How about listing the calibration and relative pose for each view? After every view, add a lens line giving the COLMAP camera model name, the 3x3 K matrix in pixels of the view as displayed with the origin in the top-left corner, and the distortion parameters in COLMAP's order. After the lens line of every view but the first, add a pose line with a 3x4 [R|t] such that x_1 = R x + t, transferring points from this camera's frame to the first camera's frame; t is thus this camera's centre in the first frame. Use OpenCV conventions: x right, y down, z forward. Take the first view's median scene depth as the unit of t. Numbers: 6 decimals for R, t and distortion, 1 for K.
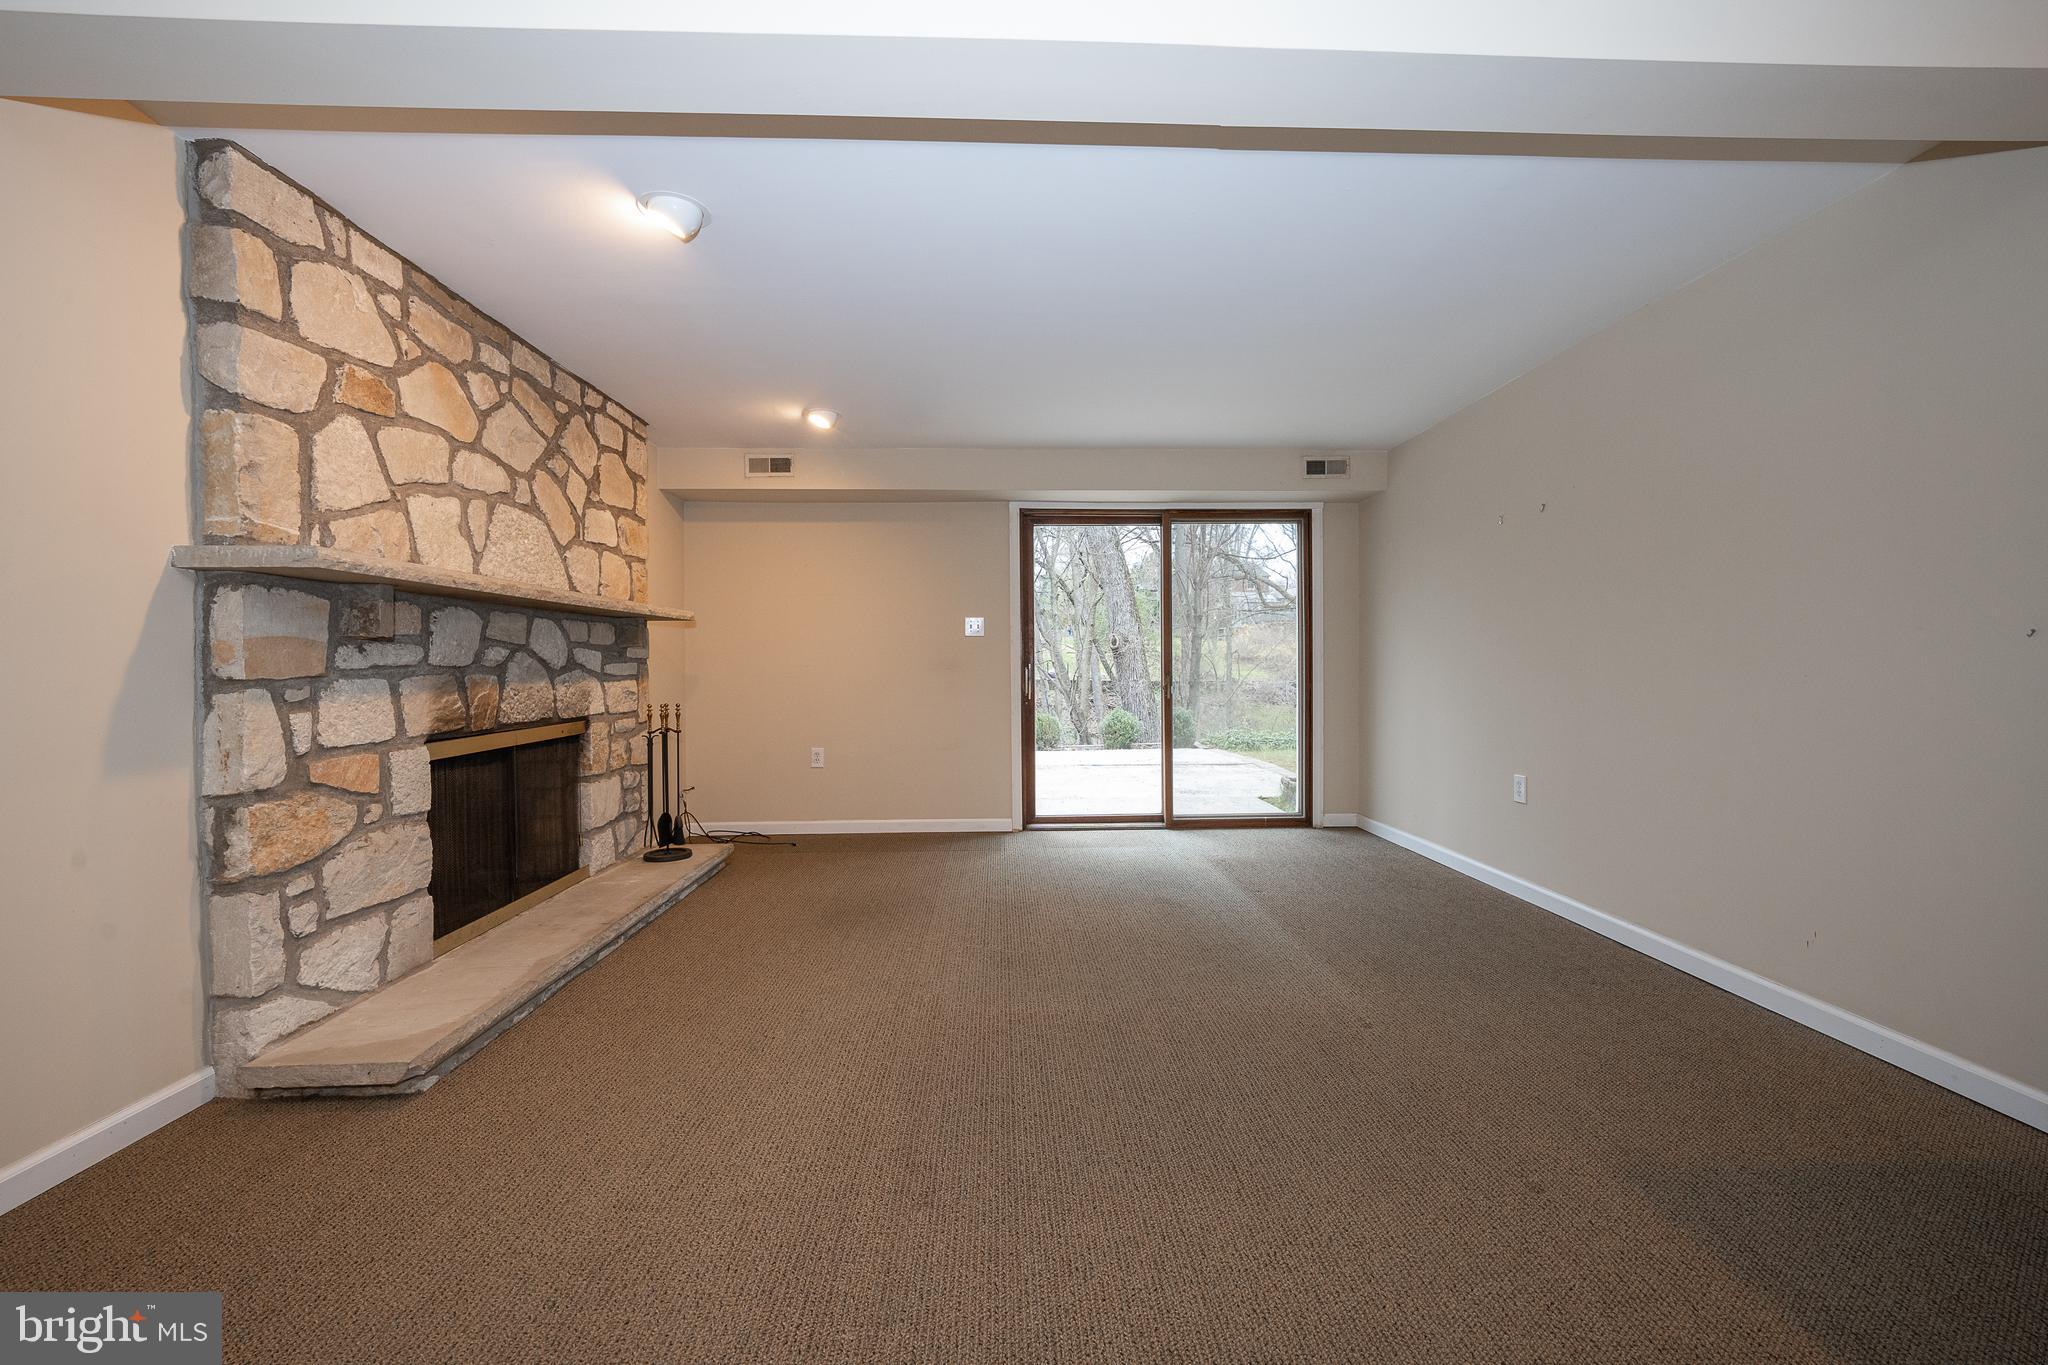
lens RADIAL K [[821.6, 0, 1024.0], [0, 821.6, 682.5], [0, 0, 1]] dist [-0.011420, 0.000030]
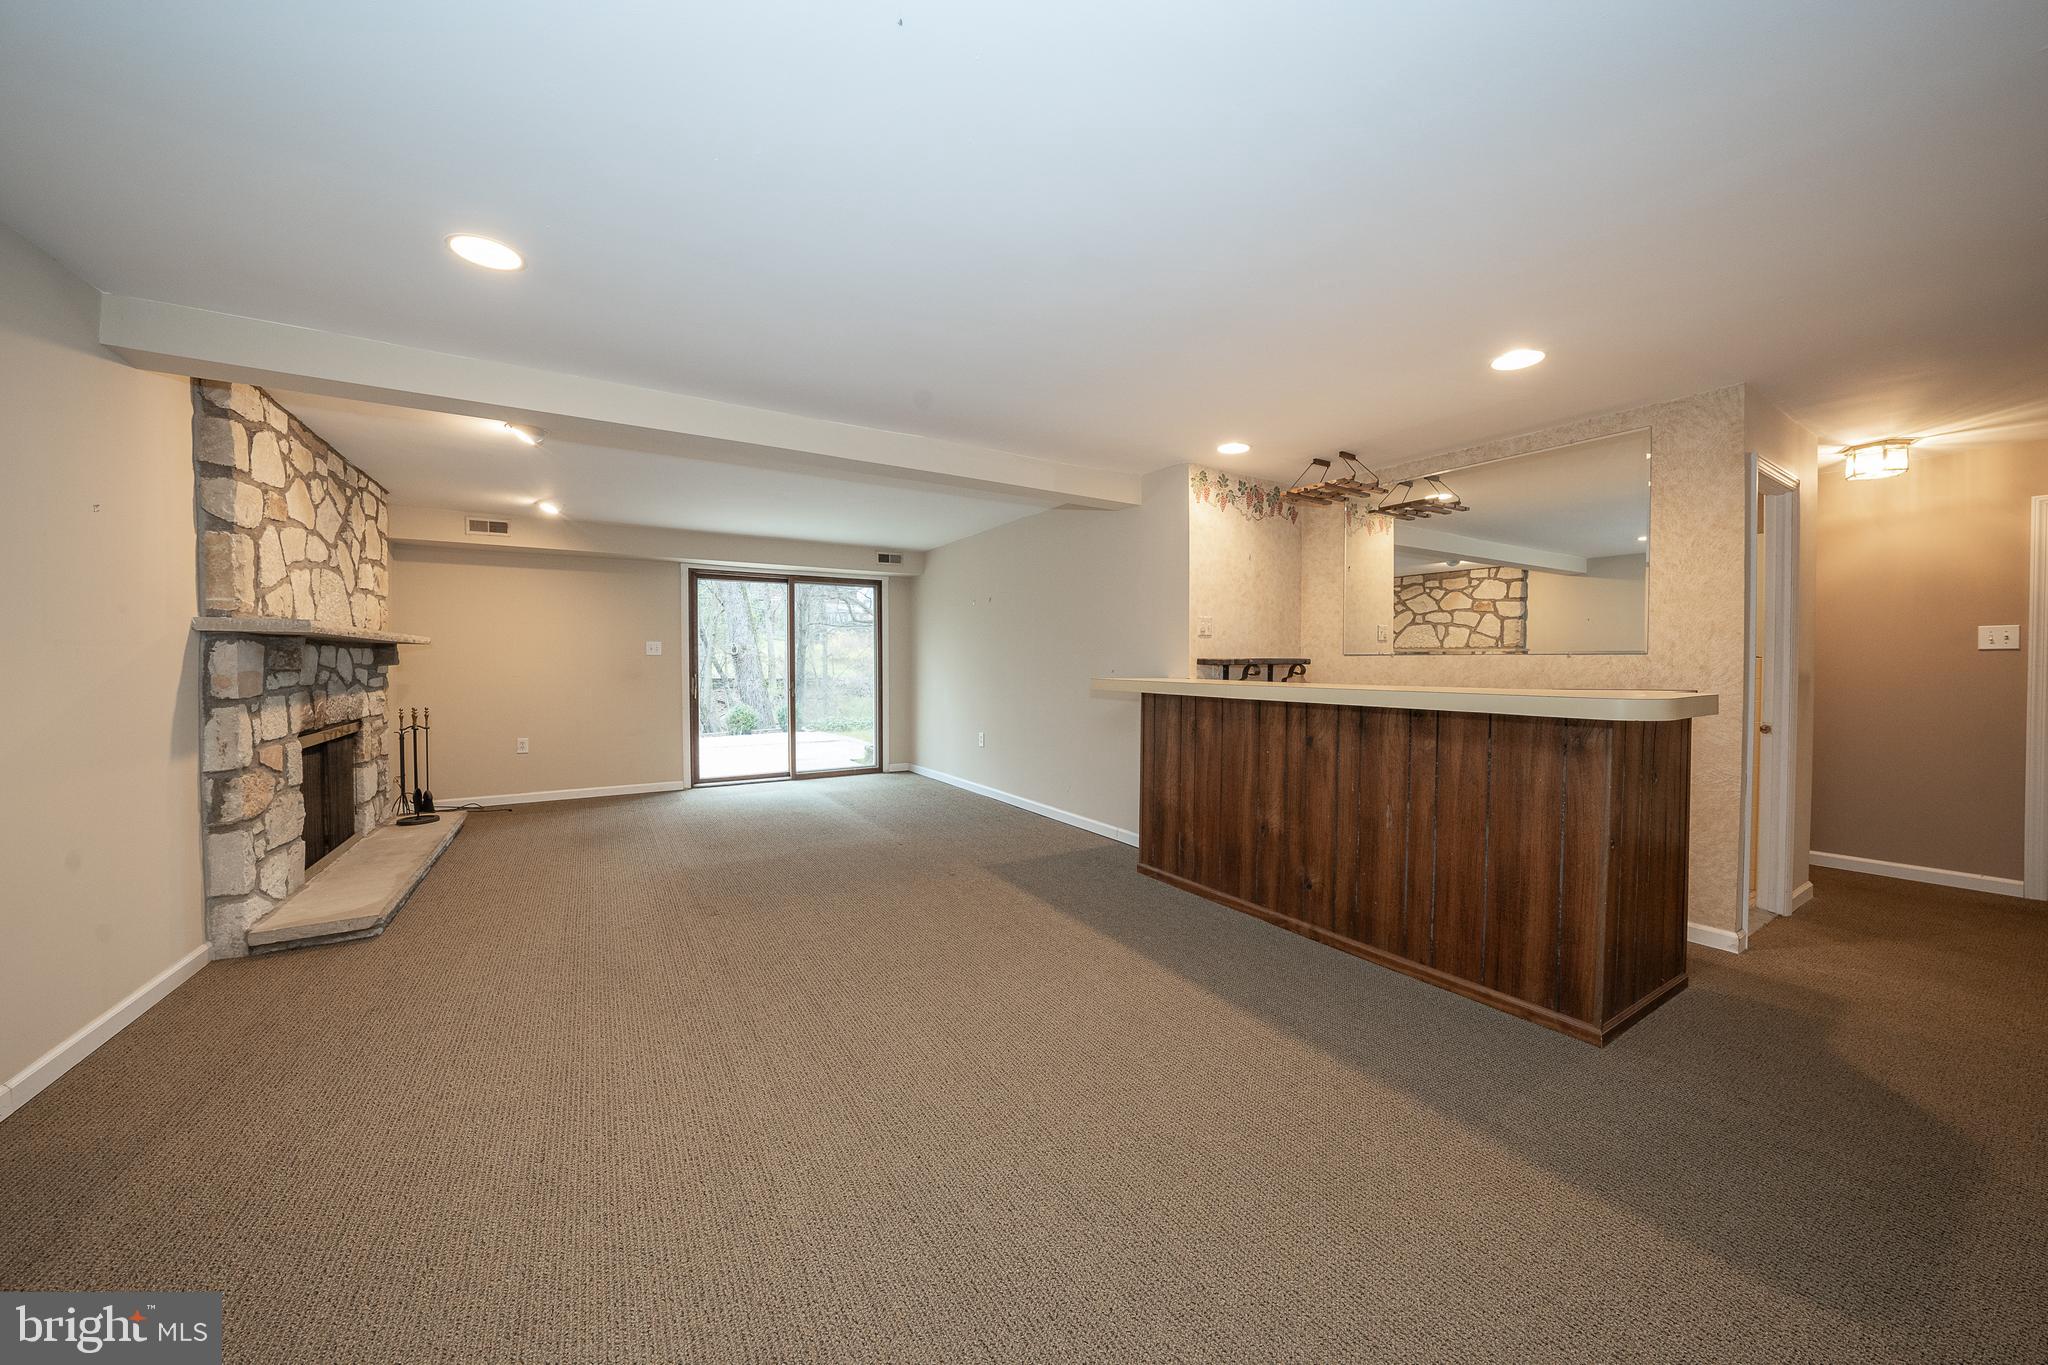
lens RADIAL K [[705.6, 0, 1026.7], [0, 705.6, 677.2], [0, 0, 1]] dist [-0.030317, 0.006429]
pose [[0.864779, -0.002811, 0.502145, -0.185853], [0.003281, 0.999995, -0.000054, -0.026930], [-0.502143, 0.001694, 0.864783, -0.632774]]
